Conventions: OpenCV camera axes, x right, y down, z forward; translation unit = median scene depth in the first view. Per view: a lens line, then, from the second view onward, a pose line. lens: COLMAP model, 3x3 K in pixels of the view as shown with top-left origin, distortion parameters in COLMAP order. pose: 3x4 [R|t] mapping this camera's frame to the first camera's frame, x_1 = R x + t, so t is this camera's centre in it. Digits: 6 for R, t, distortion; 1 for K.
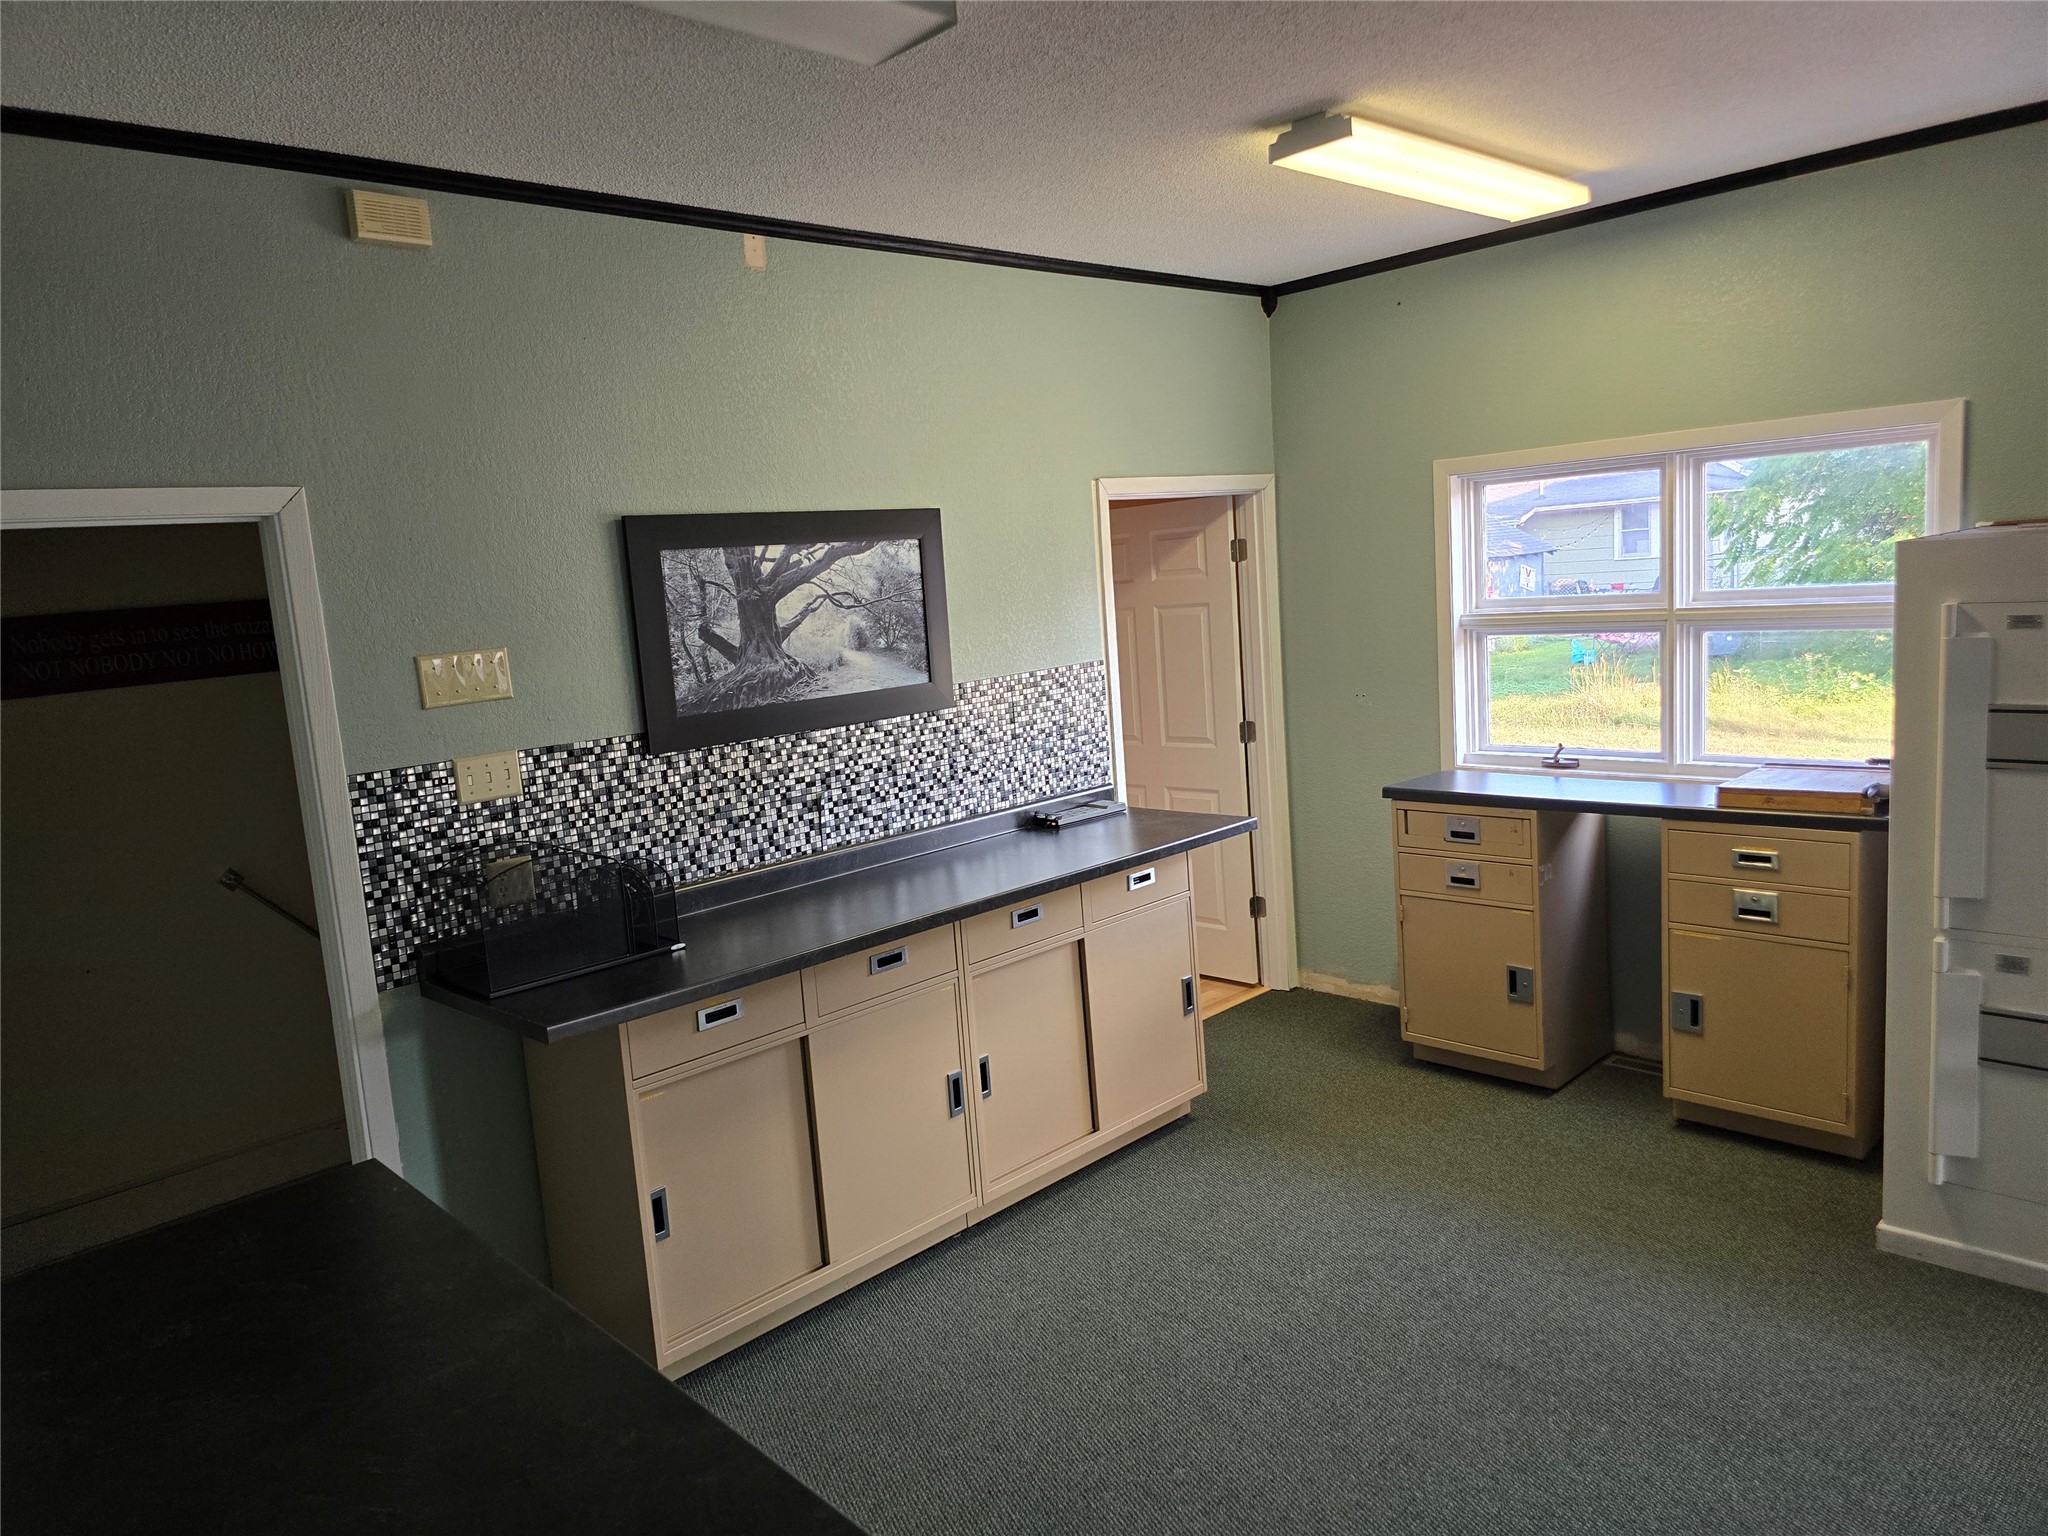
lens RADIAL K [[1371.5, 0, 1018.0], [0, 1371.5, 776.3], [0, 0, 1]] dist [0.065282, -0.055827]
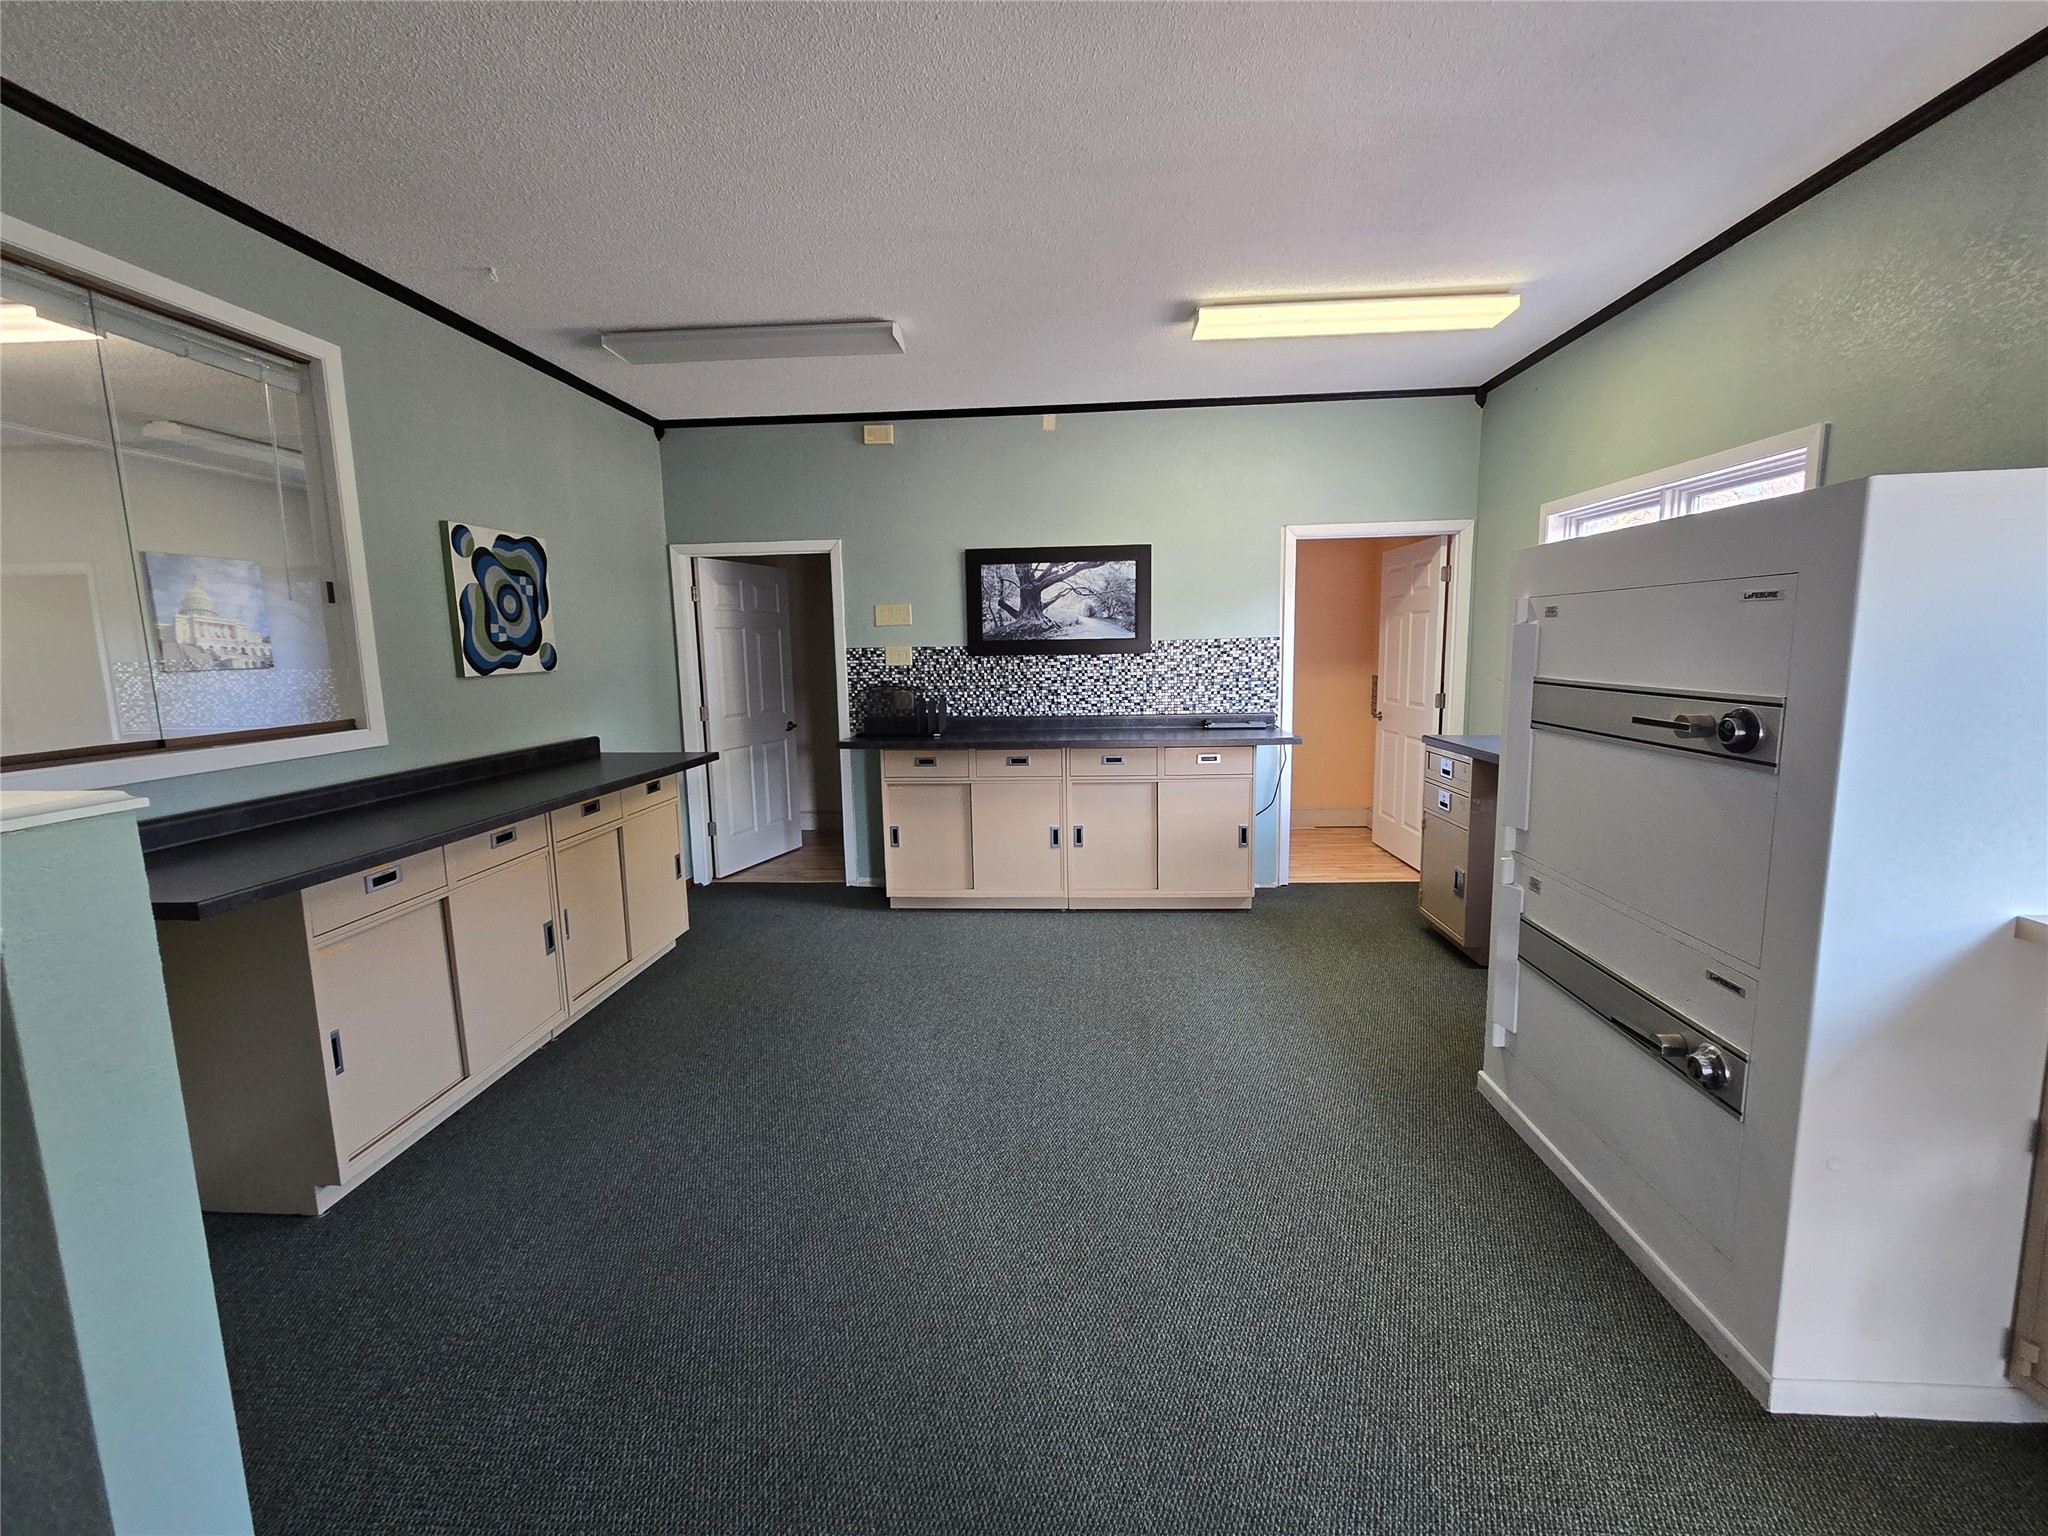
lens RADIAL K [[841.7, 0, 1006.3], [0, 841.7, 759.5], [0, 0, 1]] dist [0.002636, -0.001122]
pose [[0.673857, 0.162195, -0.720839, 0.740875], [-0.137681, 0.986085, 0.093171, 0.013618], [0.725920, 0.036462, 0.686811, 0.095754]]
